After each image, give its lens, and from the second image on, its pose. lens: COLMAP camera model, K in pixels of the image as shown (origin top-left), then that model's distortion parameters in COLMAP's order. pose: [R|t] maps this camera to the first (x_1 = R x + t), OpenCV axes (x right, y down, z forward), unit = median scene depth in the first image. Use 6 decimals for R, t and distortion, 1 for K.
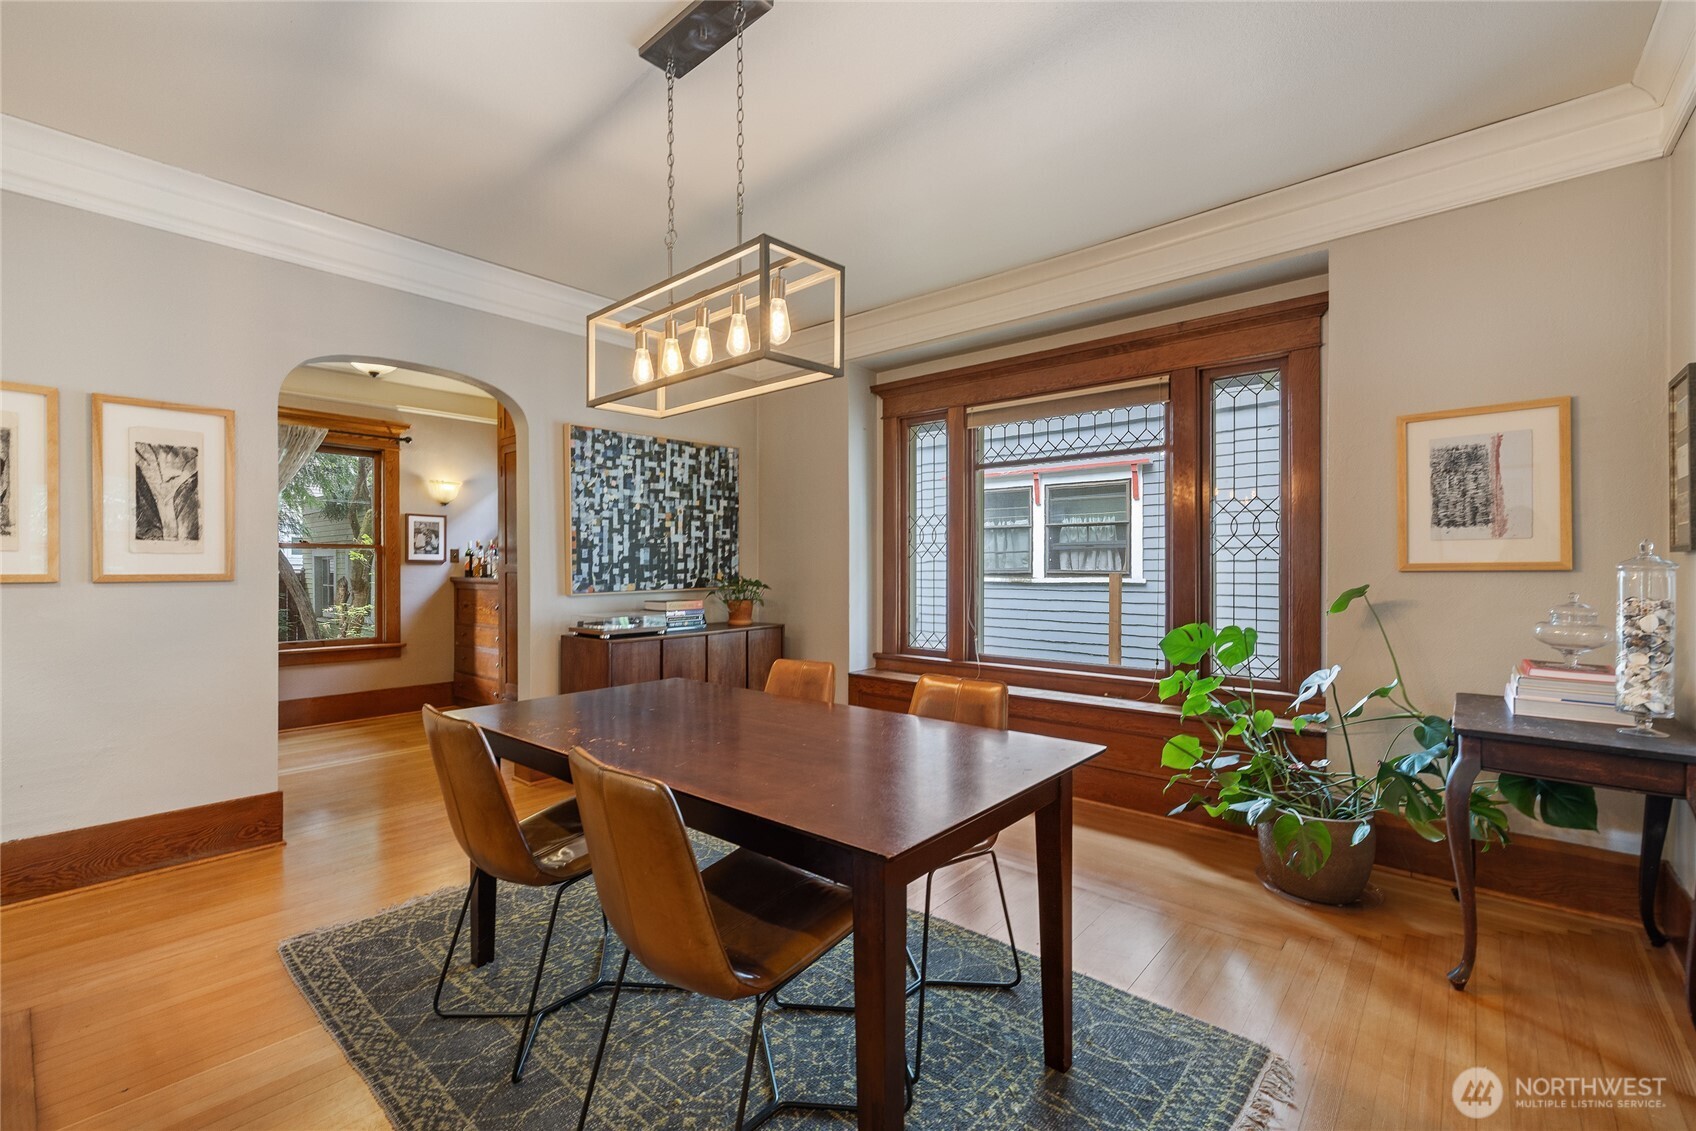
lens RADIAL K [[720.9, 0, 787.2], [0, 720.9, 571.4], [0, 0, 1]] dist [0.002693, -0.000007]
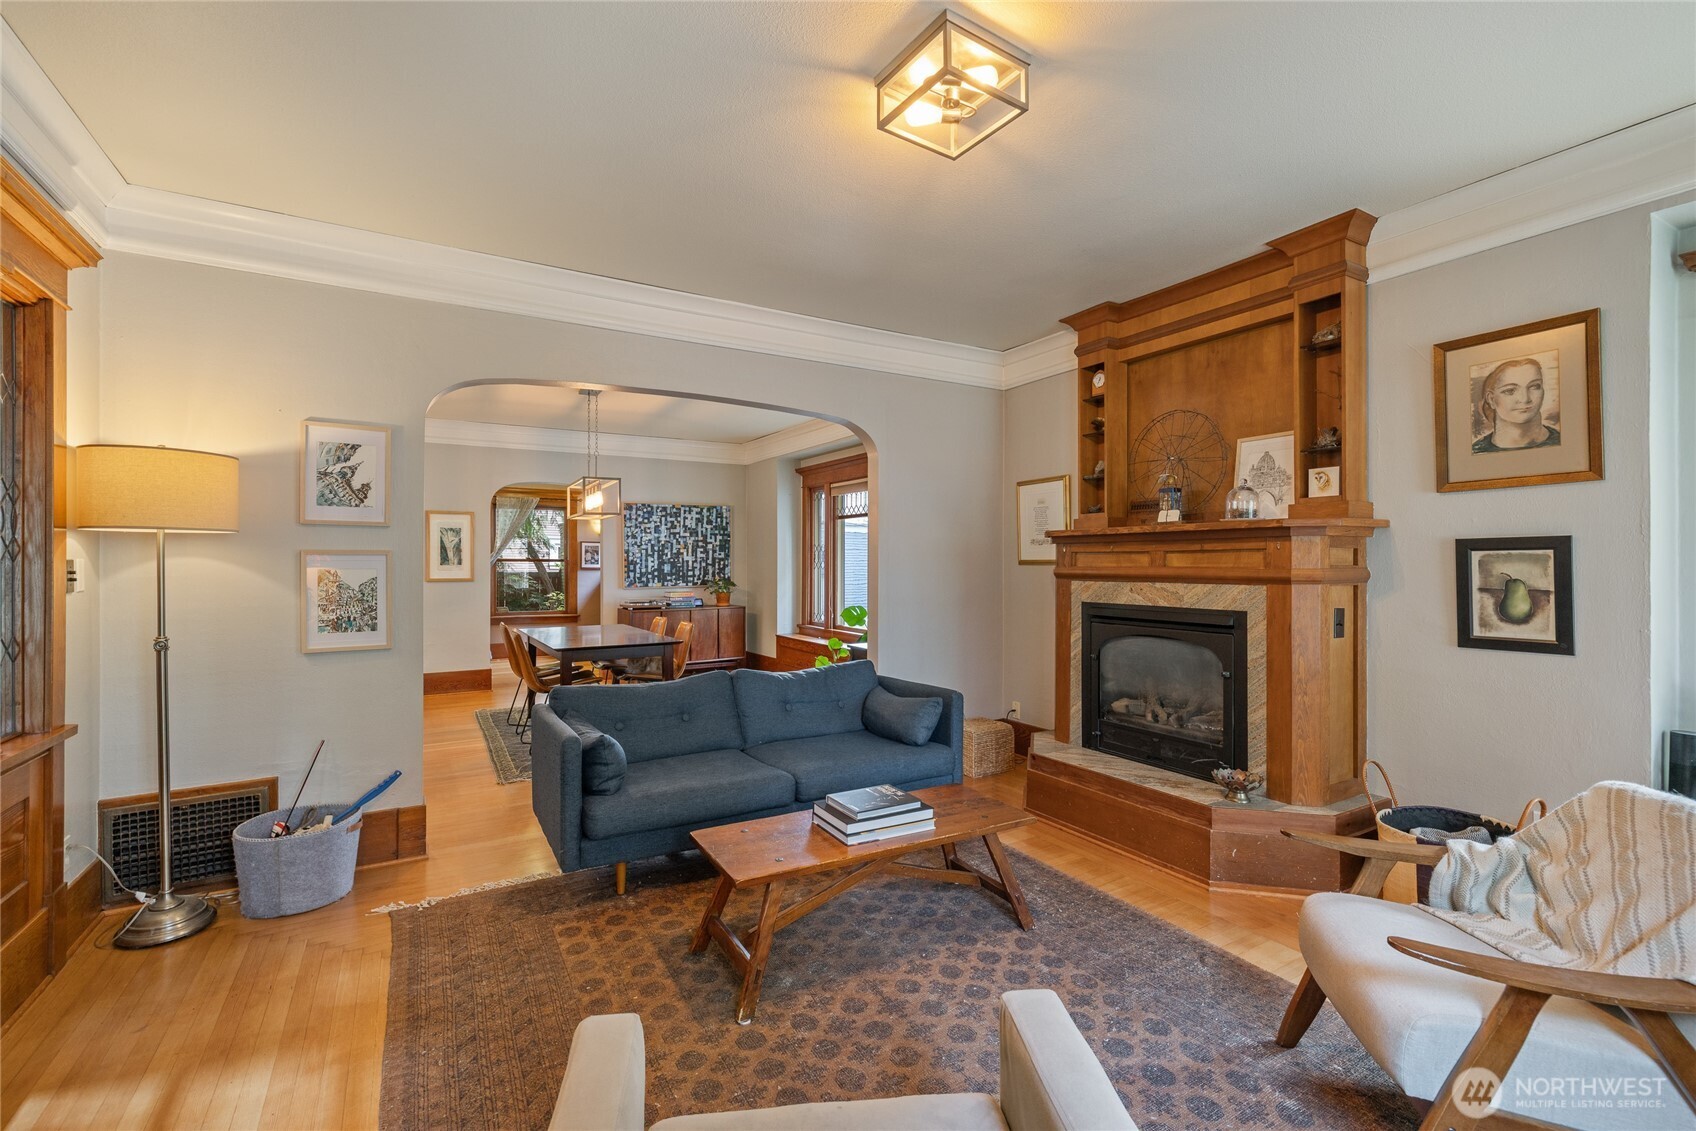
lens RADIAL K [[720.9, 0, 819.2], [0, 720.9, 566.6], [0, 0, 1]] dist [0.002693, -0.000007]
pose [[0.954848, 0.001525, -0.297092, 0.712012], [-0.001981, 0.999997, -0.001232, -0.023061], [0.297090, 0.001765, 0.954848, -0.652881]]
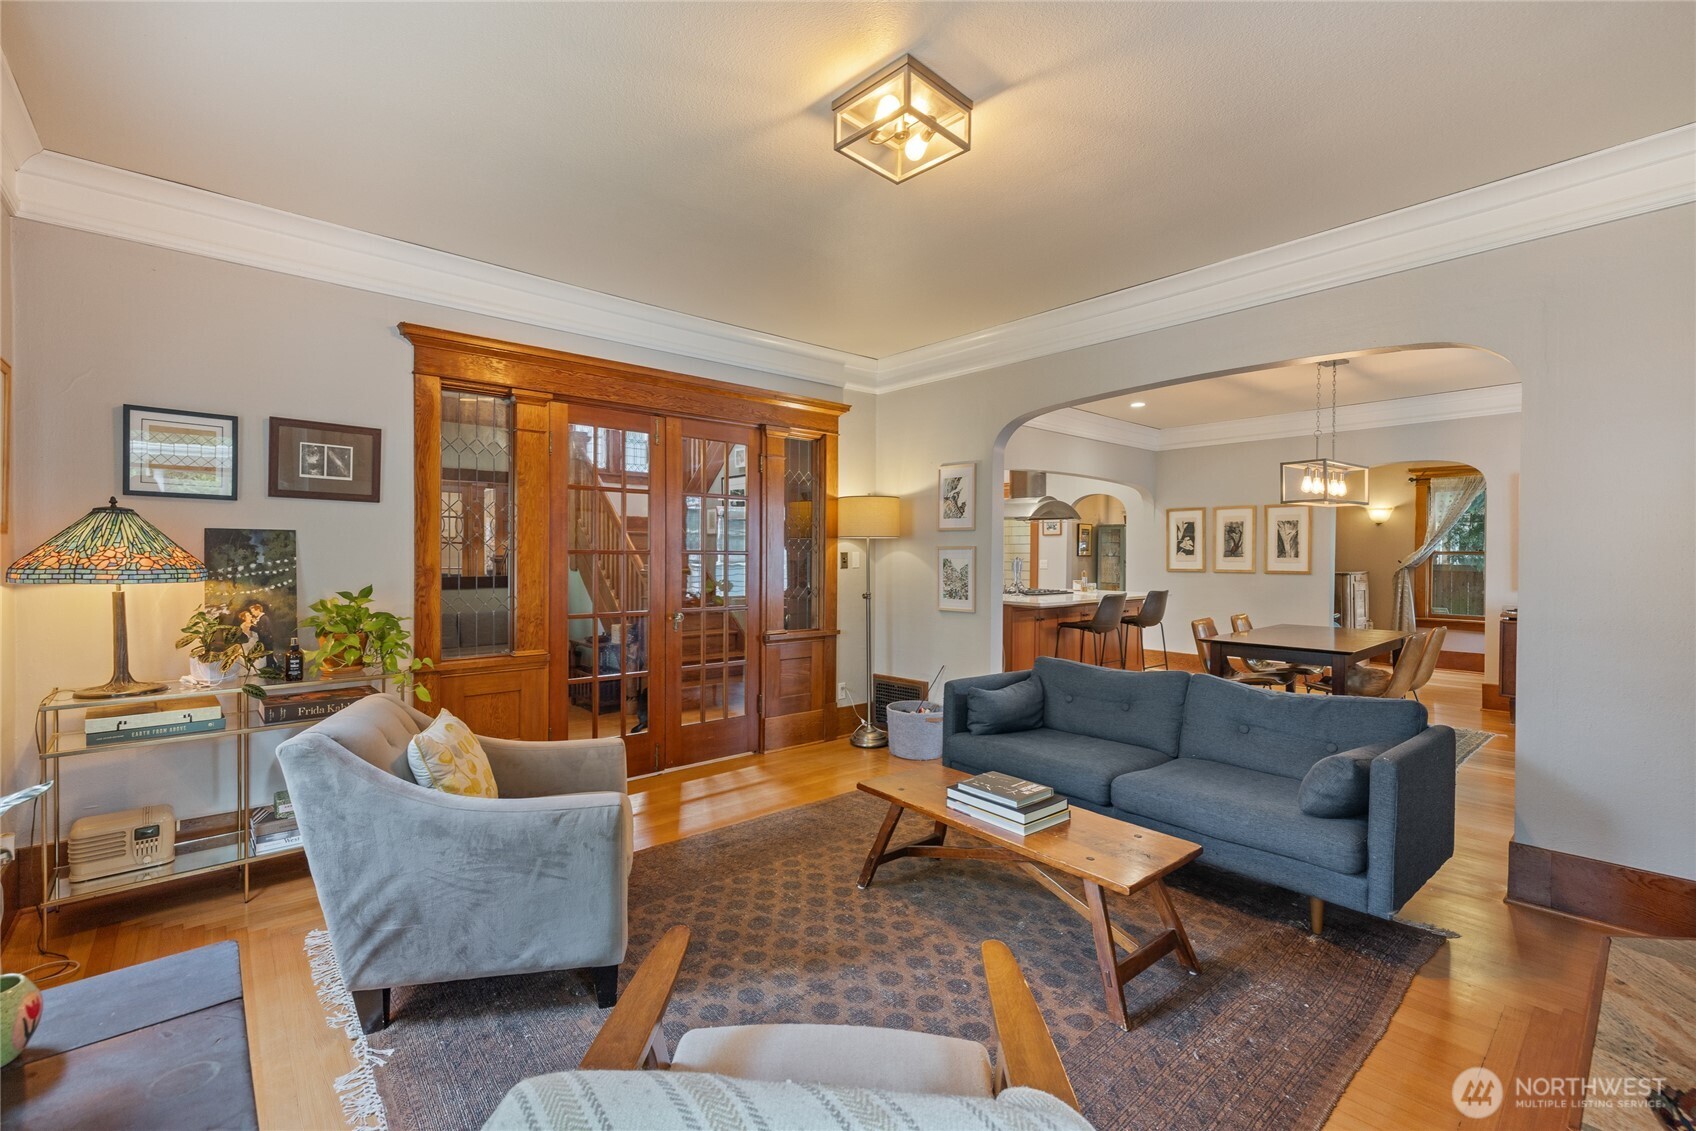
lens RADIAL K [[720.9, 0, 851.8], [0, 720.9, 564.2], [0, 0, 1]] dist [0.002693, -0.000007]
pose [[-0.093844, 0.014169, -0.995486, 1.148414], [-0.009713, 0.999838, 0.015147, -0.026831], [0.995540, 0.011091, -0.093691, -0.190829]]
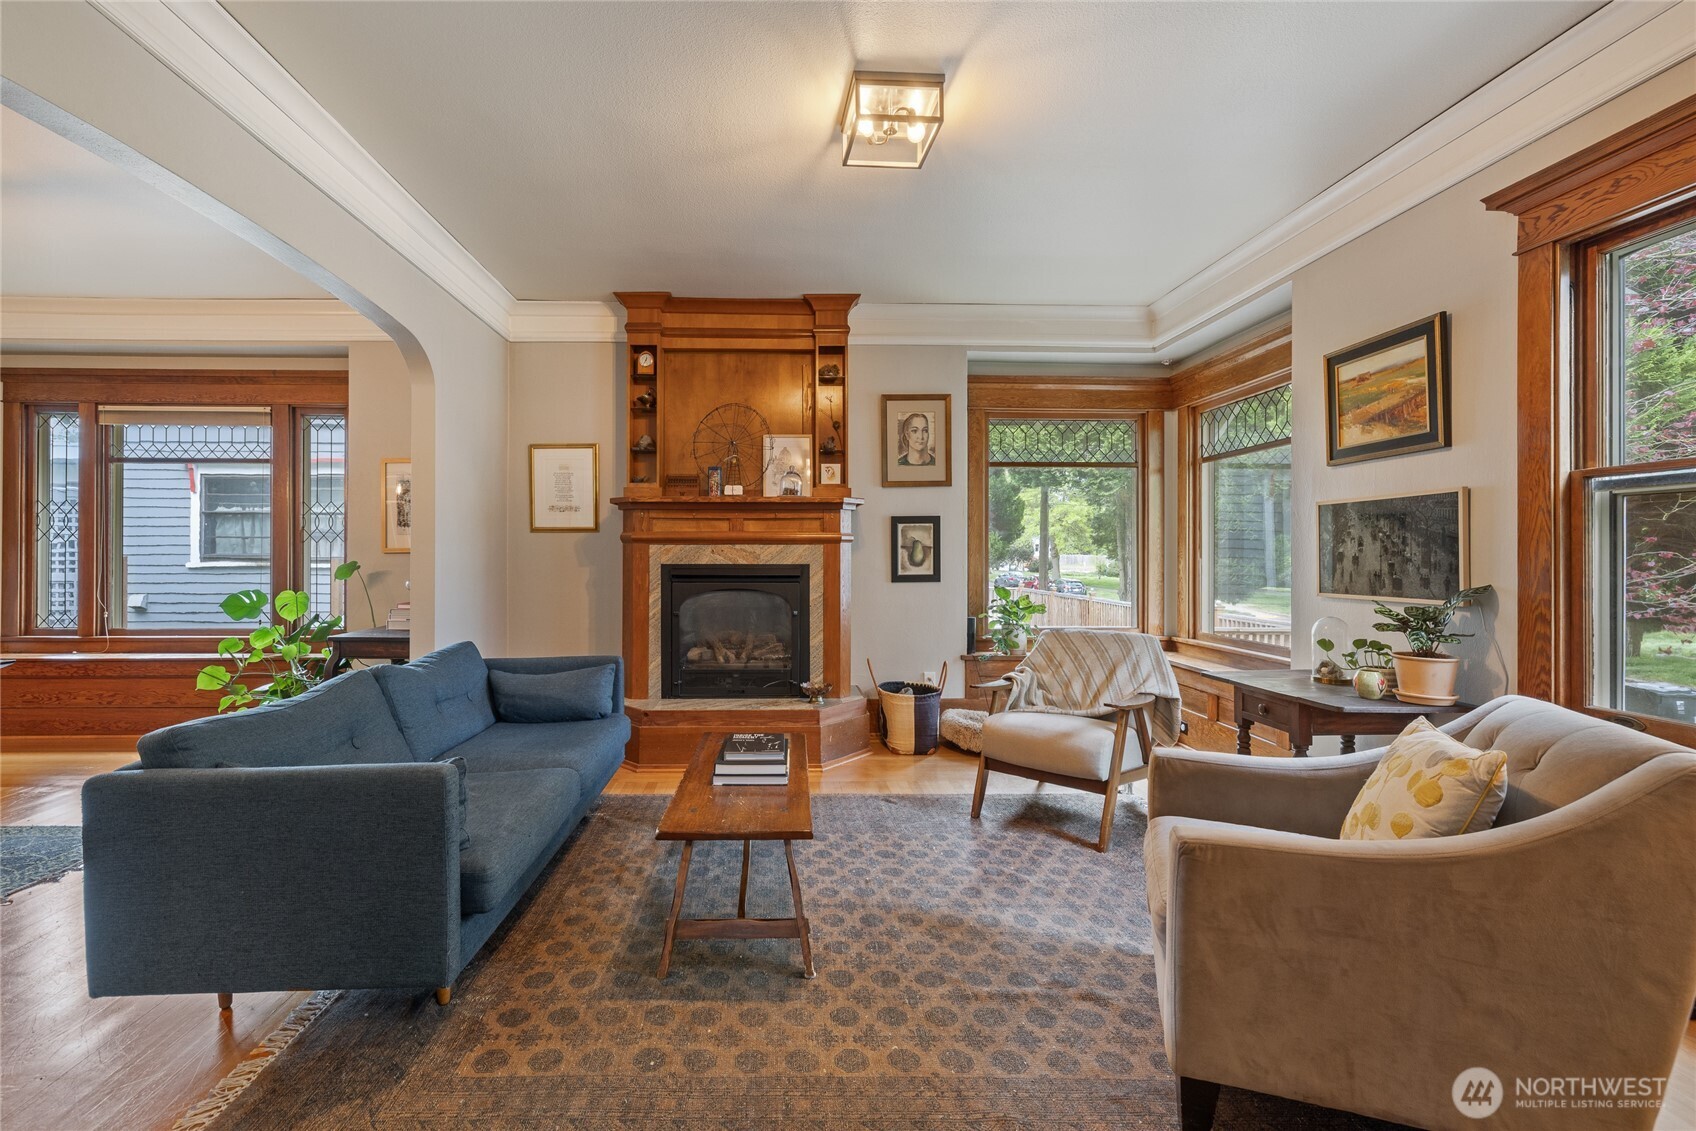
lens RADIAL K [[720.9, 0, 830.0], [0, 720.9, 569.5], [0, 0, 1]] dist [0.002693, -0.000007]
pose [[0.707105, -0.017329, 0.706896, 0.250623], [0.005924, 0.999810, 0.018584, 0.008077], [-0.707084, -0.008953, 0.707073, -0.551271]]
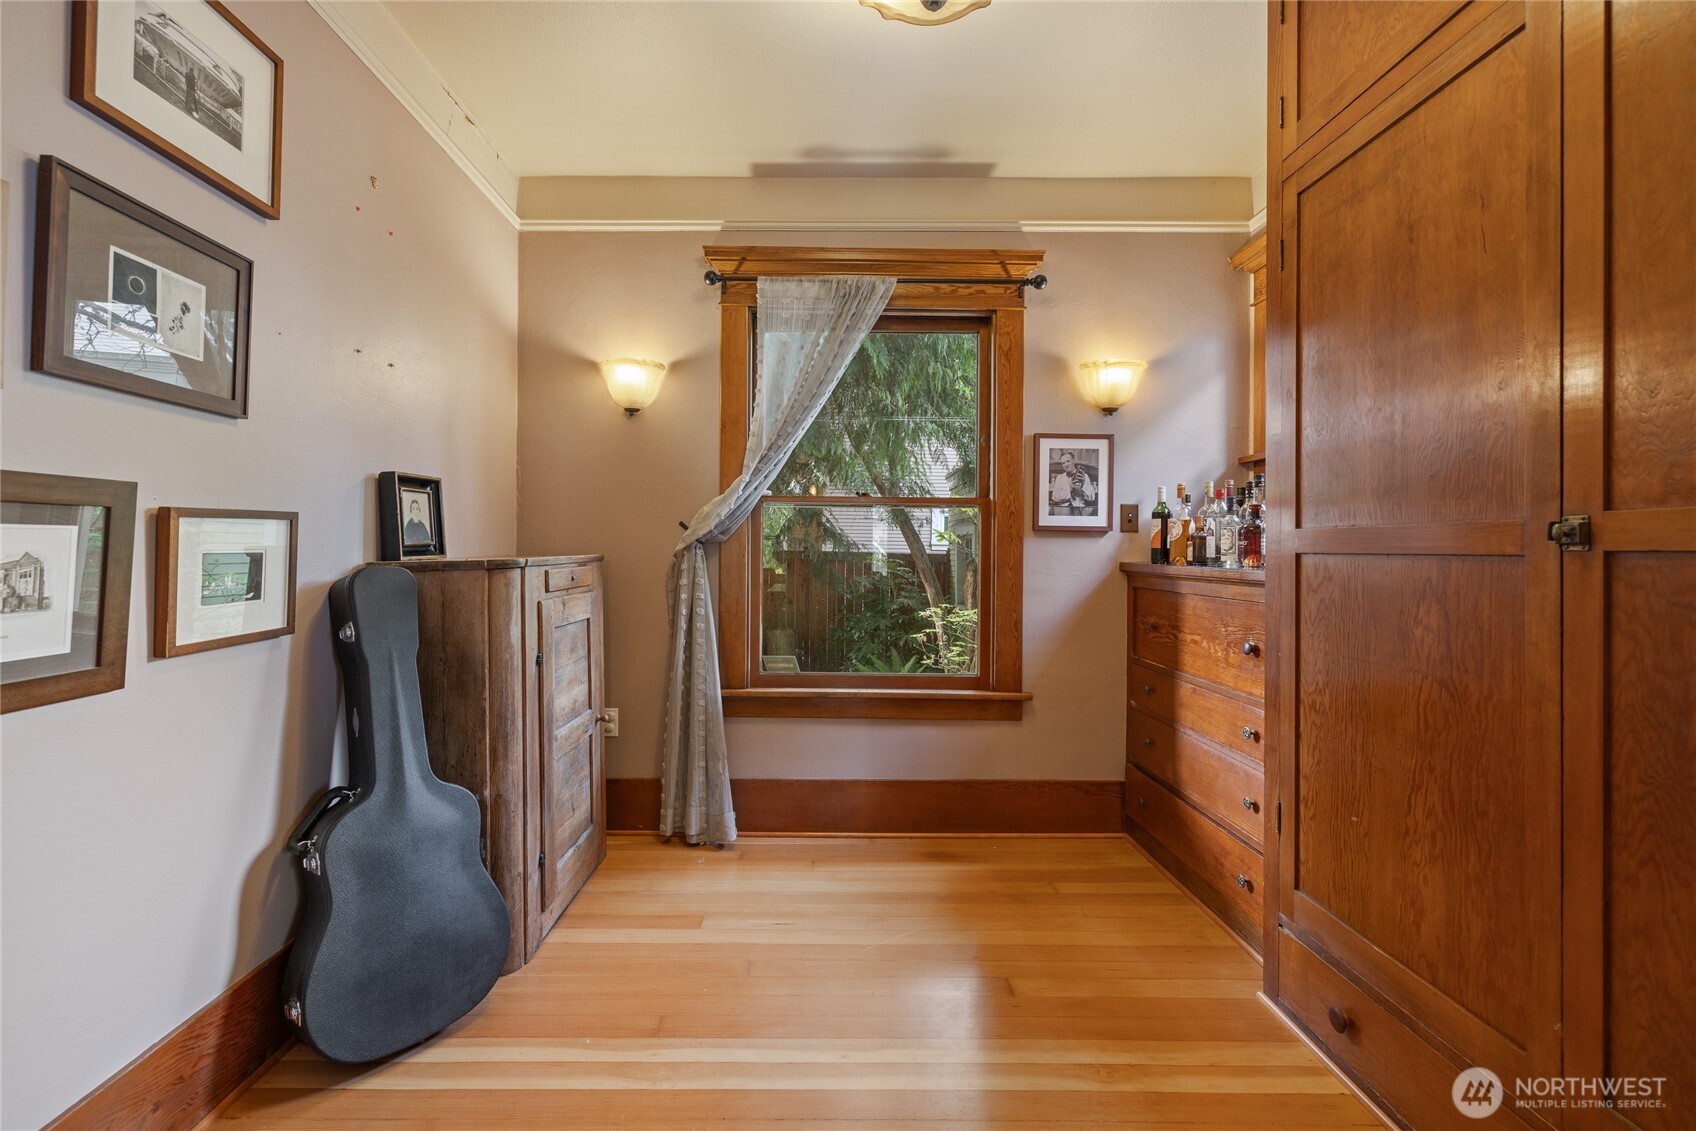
lens RADIAL K [[720.9, 0, 809.6], [0, 720.9, 552.7], [0, 0, 1]] dist [0.002693, -0.000007]
pose [[0.678200, 0.005598, -0.734856, -0.355278], [-0.011727, 0.999926, -0.003205, 0.007058], [0.734784, 0.010791, 0.678215, 0.729210]]
